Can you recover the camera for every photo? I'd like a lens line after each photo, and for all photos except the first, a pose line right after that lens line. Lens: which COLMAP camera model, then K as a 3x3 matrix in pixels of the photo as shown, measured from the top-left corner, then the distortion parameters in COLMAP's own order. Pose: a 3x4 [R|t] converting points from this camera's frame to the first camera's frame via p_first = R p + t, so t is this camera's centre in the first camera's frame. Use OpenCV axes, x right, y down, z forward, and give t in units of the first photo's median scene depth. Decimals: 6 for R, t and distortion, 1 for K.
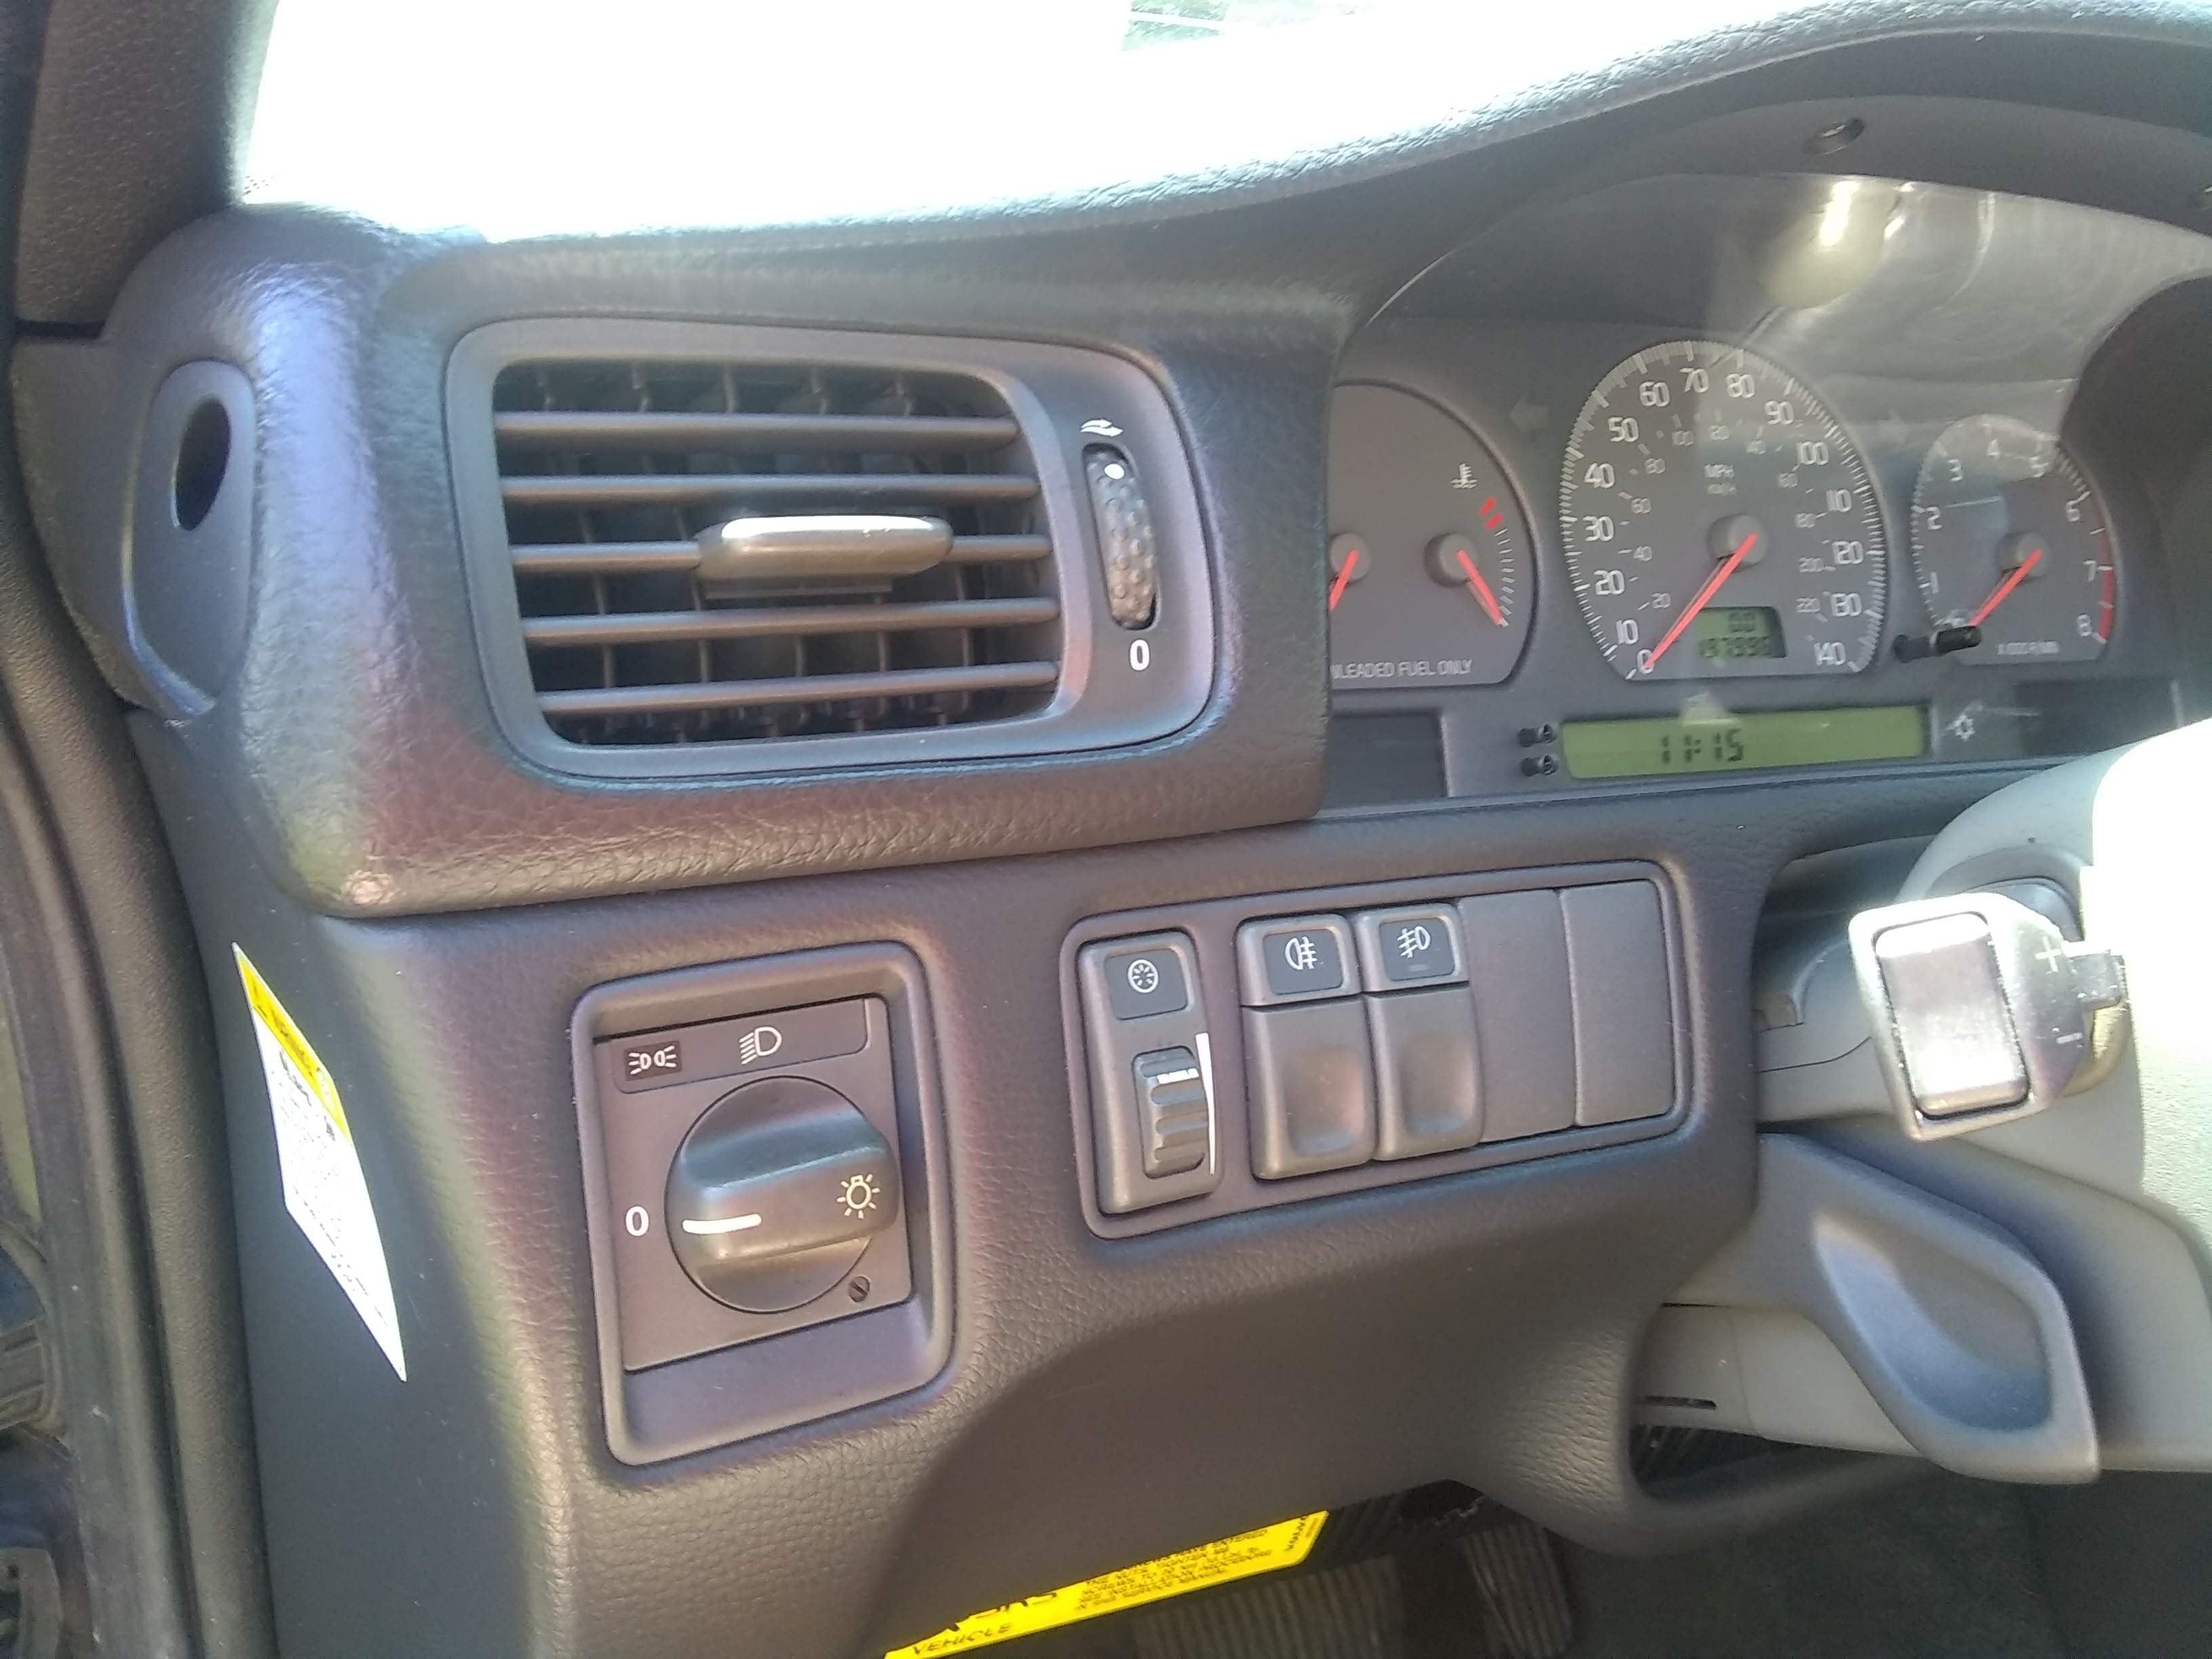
lens RADIAL K [[1995.1, 0, 1108.8], [0, 1995.1, 813.5], [0, 0, 1]] dist [0.057178, -0.205850]
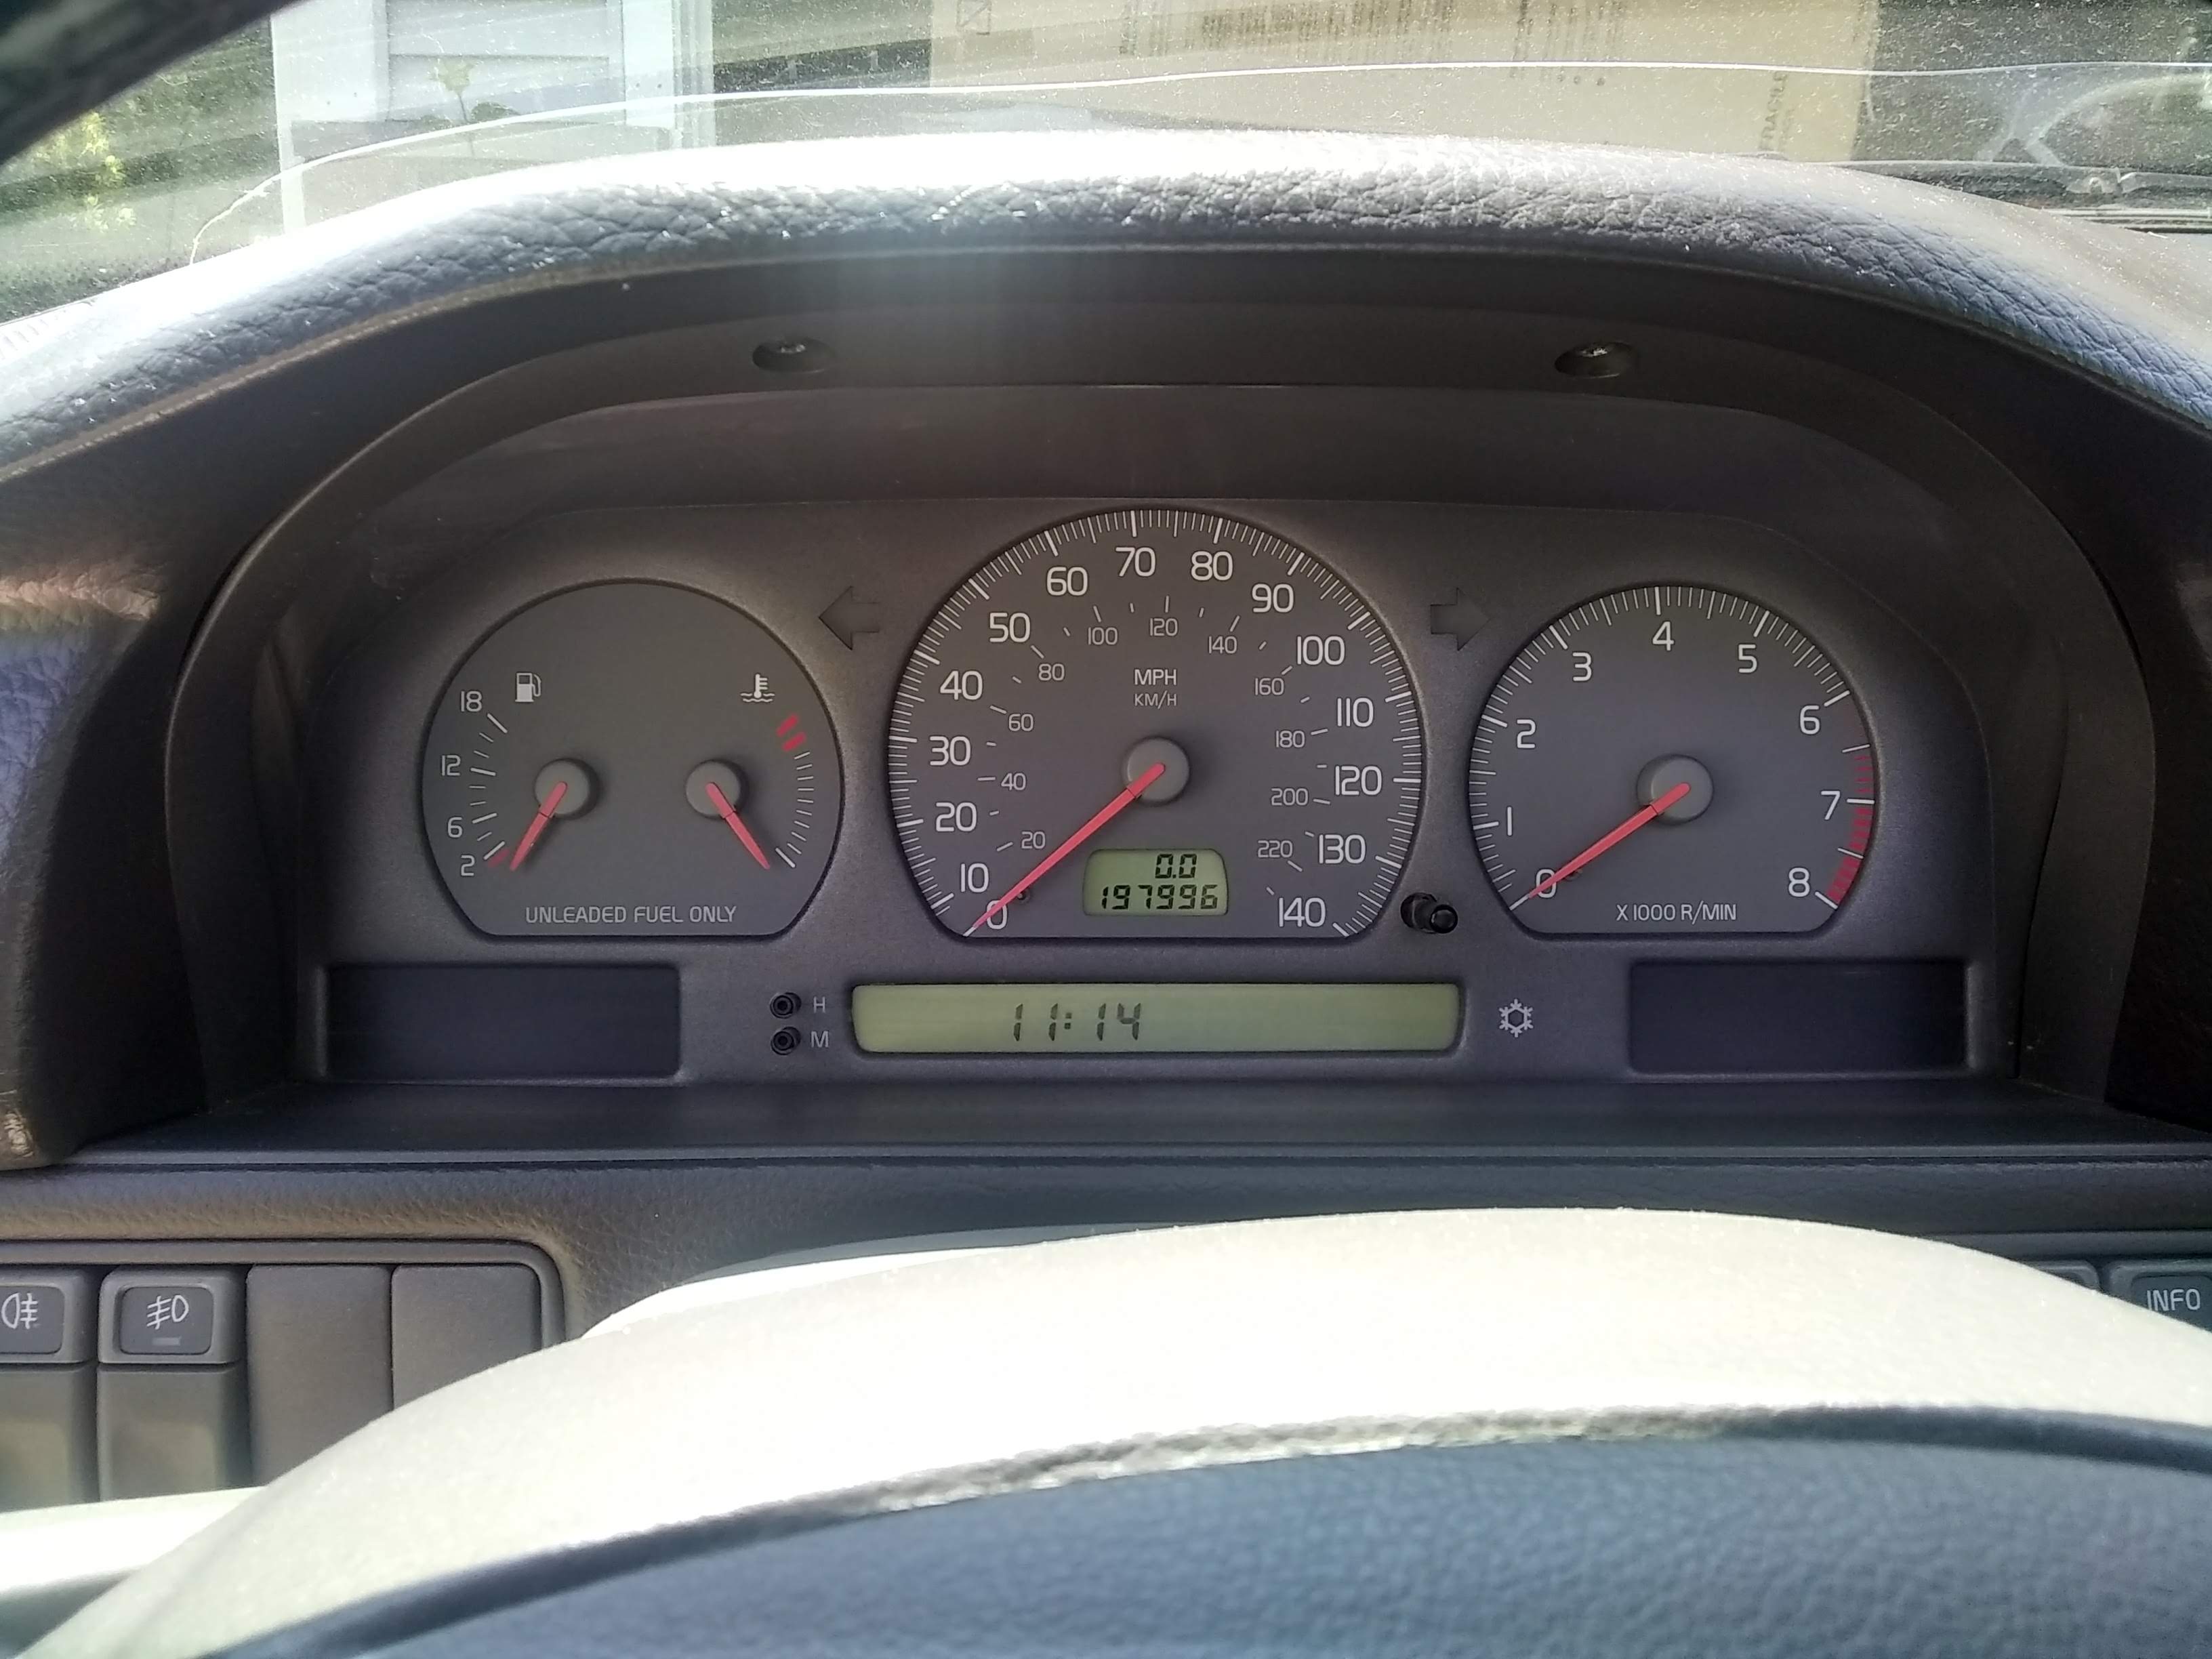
lens RADIAL K [[1995.1, 0, 1108.8], [0, 1995.1, 813.5], [0, 0, 1]] dist [0.057178, -0.205850]
pose [[0.905024, 0.091109, -0.415488, 0.646778], [-0.061478, 0.994553, 0.084174, -0.189266], [0.420893, -0.050636, 0.905696, 0.277544]]
